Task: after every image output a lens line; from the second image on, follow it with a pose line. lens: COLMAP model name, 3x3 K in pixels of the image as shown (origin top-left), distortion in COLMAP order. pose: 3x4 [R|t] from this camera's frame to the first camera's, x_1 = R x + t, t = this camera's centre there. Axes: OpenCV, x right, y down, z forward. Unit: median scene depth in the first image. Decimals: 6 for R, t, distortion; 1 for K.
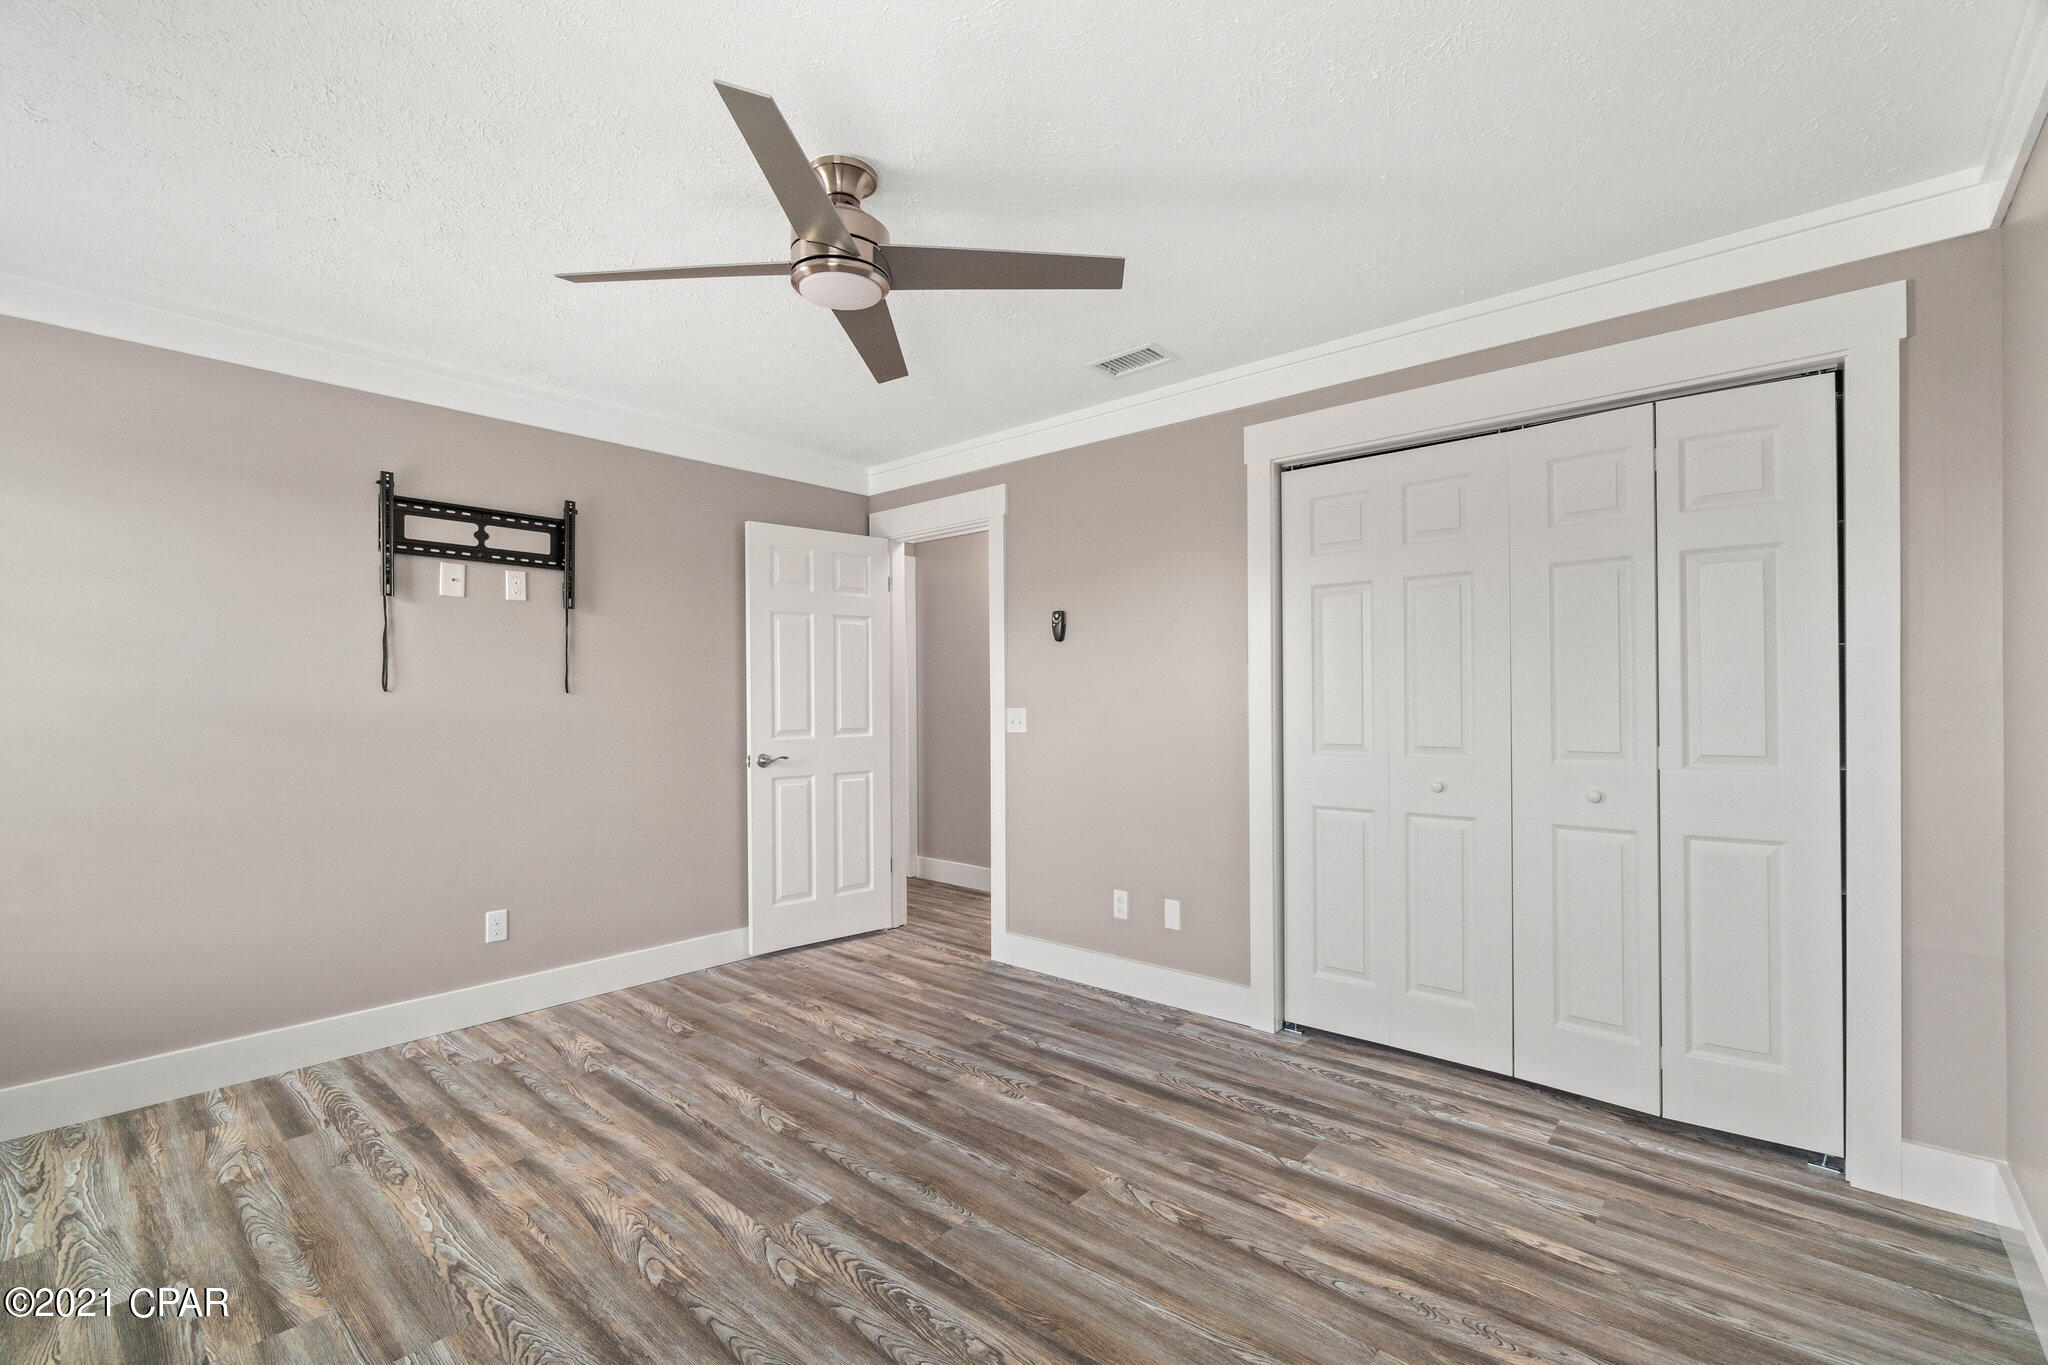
lens RADIAL K [[878.5, 0, 1030.0], [0, 878.5, 687.0], [0, 0, 1]] dist [-0.003092, 0.000643]
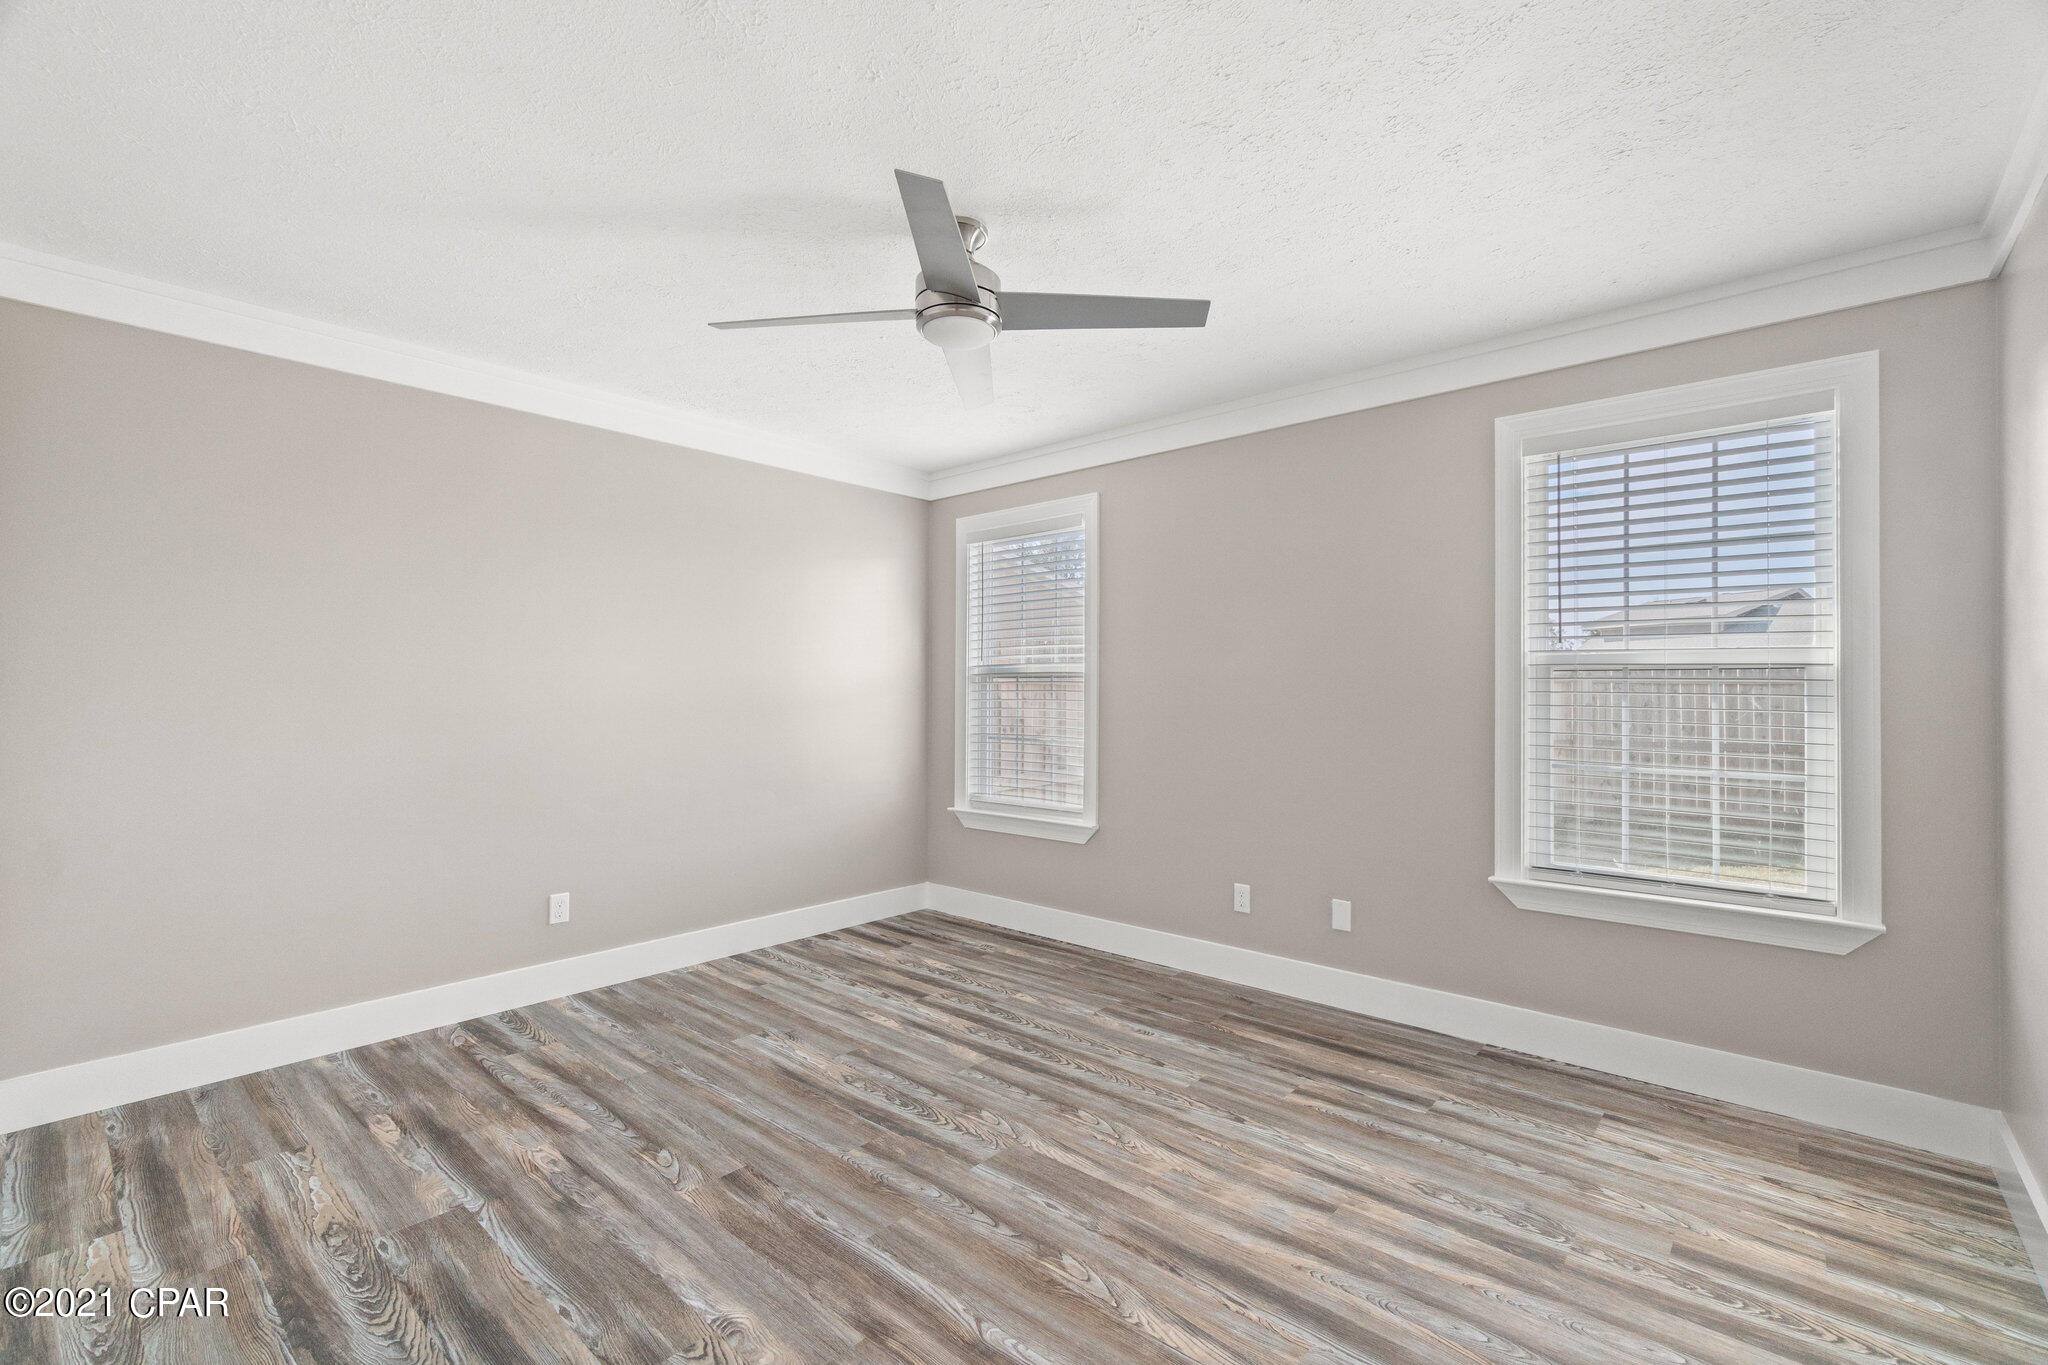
lens RADIAL K [[878.5, 0, 1030.0], [0, 878.5, 687.0], [0, 0, 1]] dist [-0.003092, 0.000643]
pose [[-0.999995, 0.000625, 0.003075, -0.286262], [0.000556, 0.999745, -0.022579, 0.030251], [-0.003088, -0.022577, -0.999740, 1.966271]]
